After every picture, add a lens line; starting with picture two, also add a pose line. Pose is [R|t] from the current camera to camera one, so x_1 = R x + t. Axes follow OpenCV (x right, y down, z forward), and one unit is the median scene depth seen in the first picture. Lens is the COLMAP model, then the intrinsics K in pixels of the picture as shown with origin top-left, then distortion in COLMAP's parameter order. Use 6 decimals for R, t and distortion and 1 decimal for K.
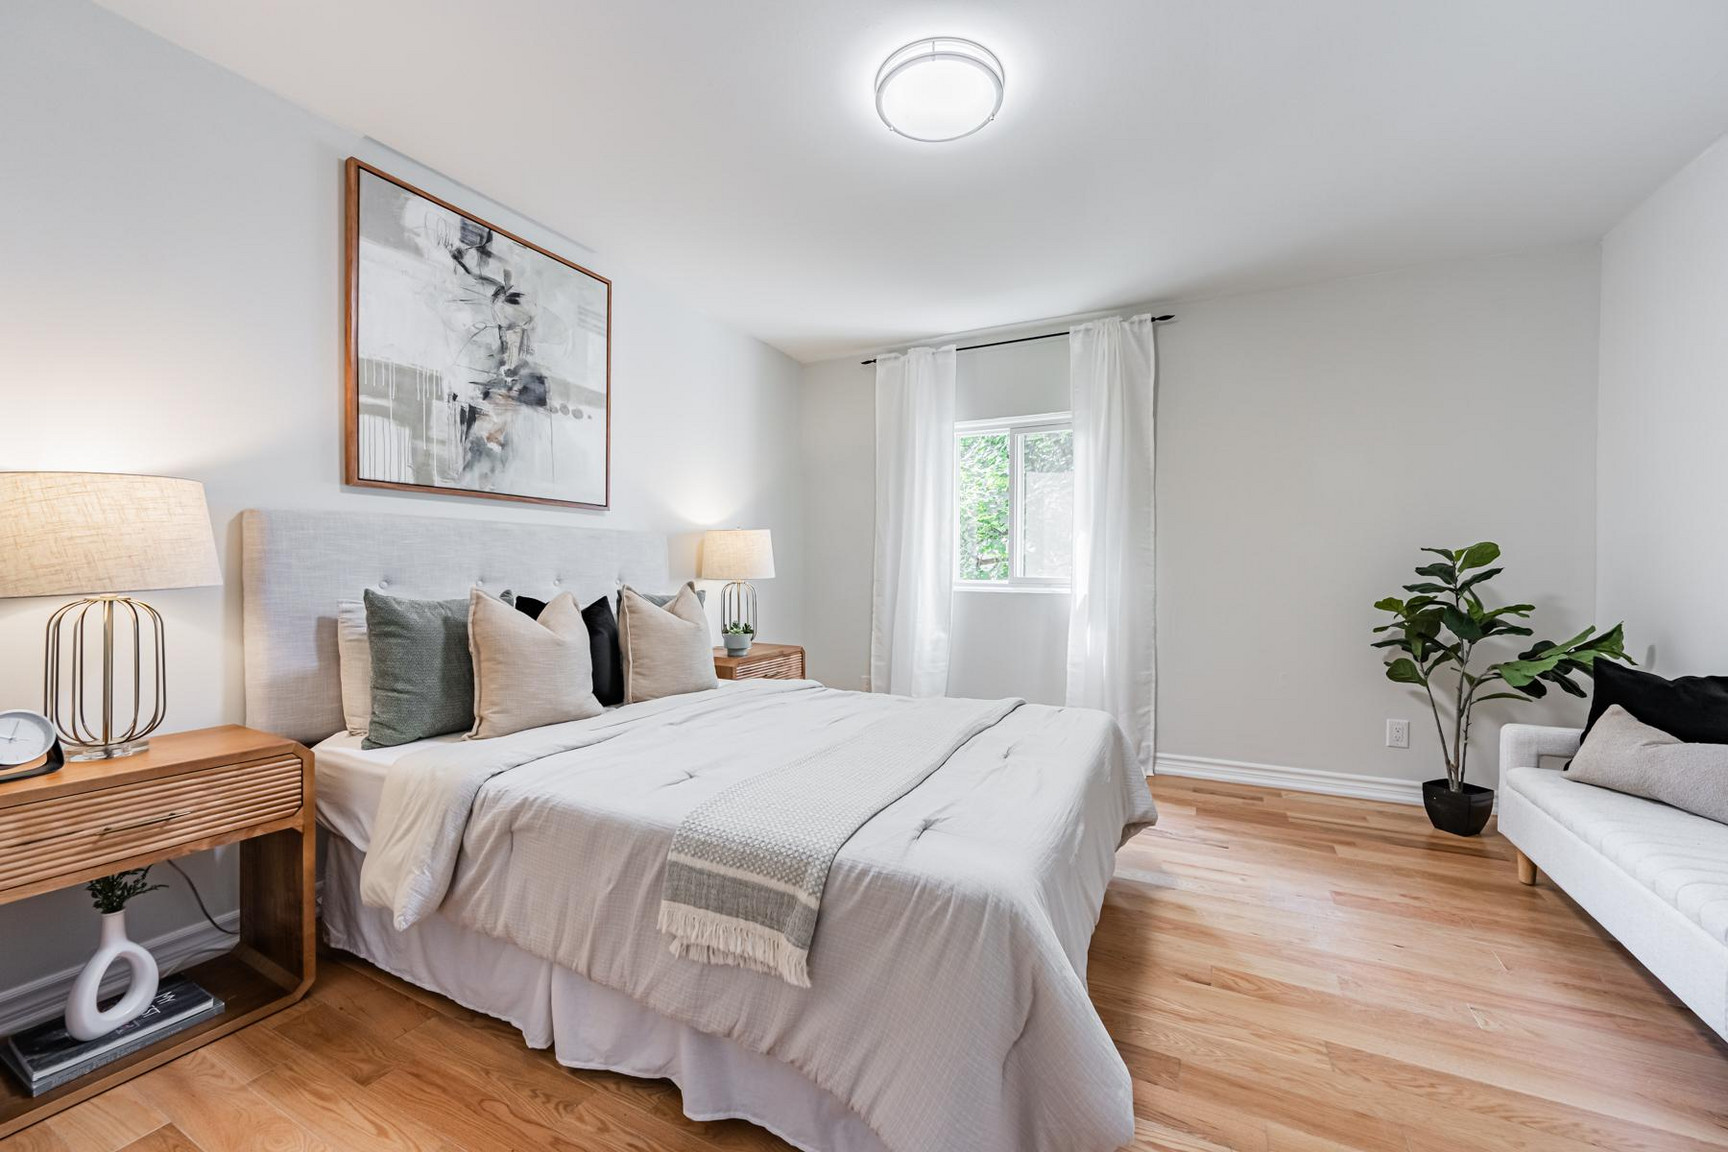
lens RADIAL K [[692.9, 0, 867.0], [0, 692.9, 575.5], [0, 0, 1]] dist [0.000282, 0.000591]
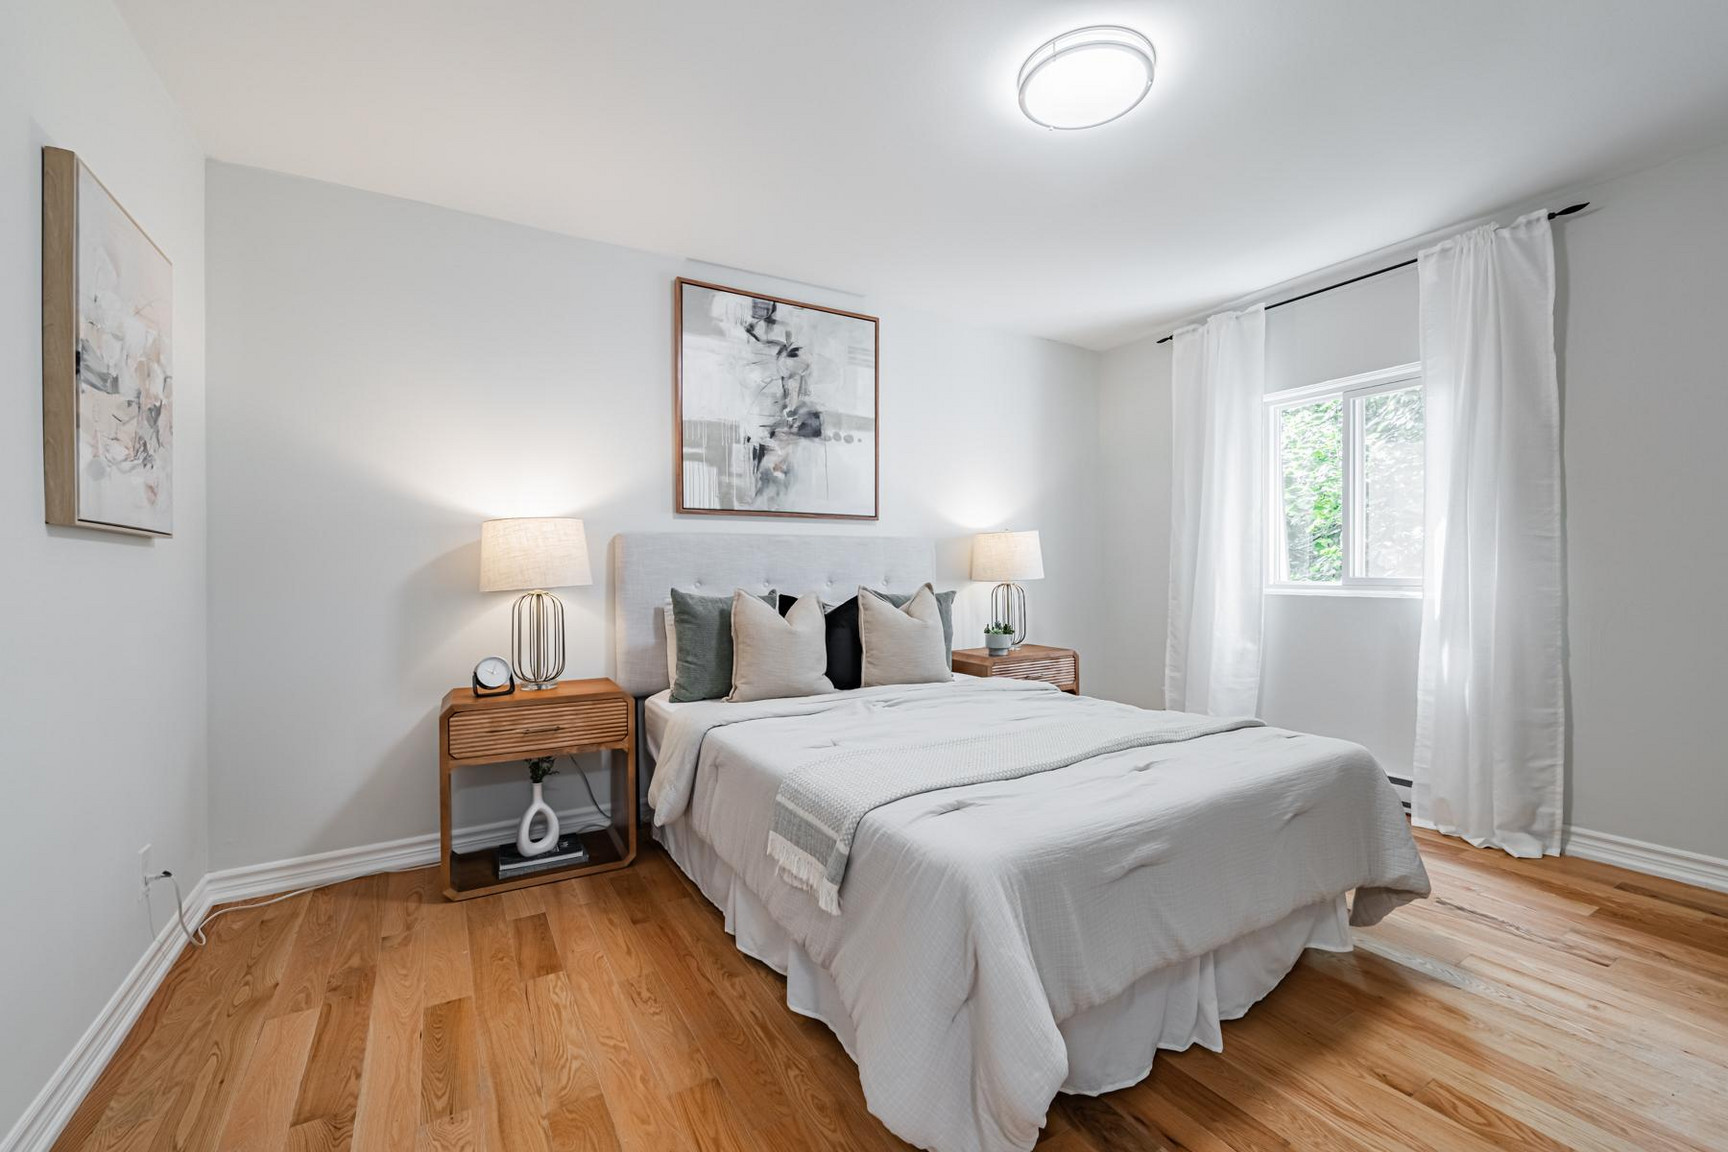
lens RADIAL K [[731.8, 0, 859.1], [0, 731.8, 575.0], [0, 0, 1]] dist [0.001684, -0.000602]
pose [[0.839539, -0.005646, -0.543270, 0.320608], [0.004363, 0.999984, -0.003649, 0.000026], [0.543282, 0.000693, 0.839550, -0.028914]]
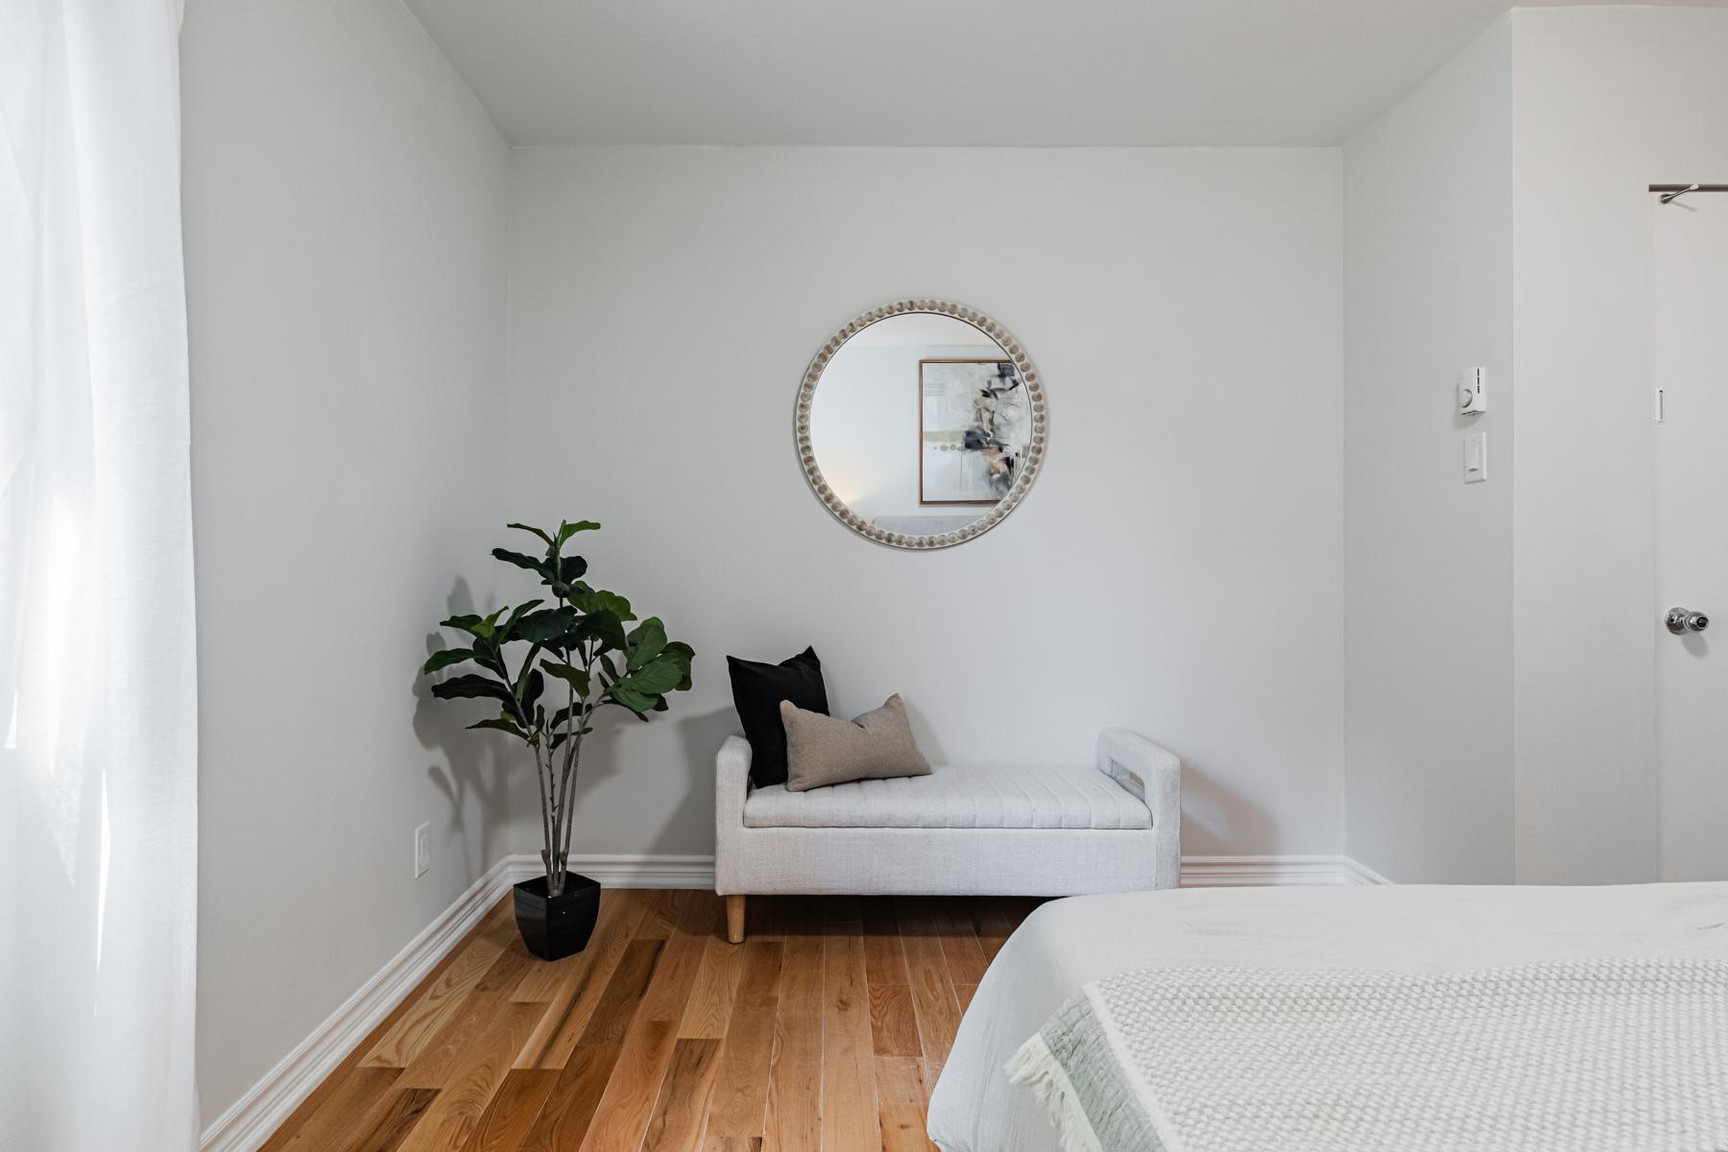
lens RADIAL K [[939.9, 0, 861.8], [0, 939.9, 575.3], [0, 0, 1]] dist [-0.001100, -0.000105]
pose [[-0.468702, -0.009778, 0.883302, -0.091516], [0.002550, 0.999920, 0.012422, -0.003896], [-0.883353, 0.008075, -0.468639, 1.360663]]
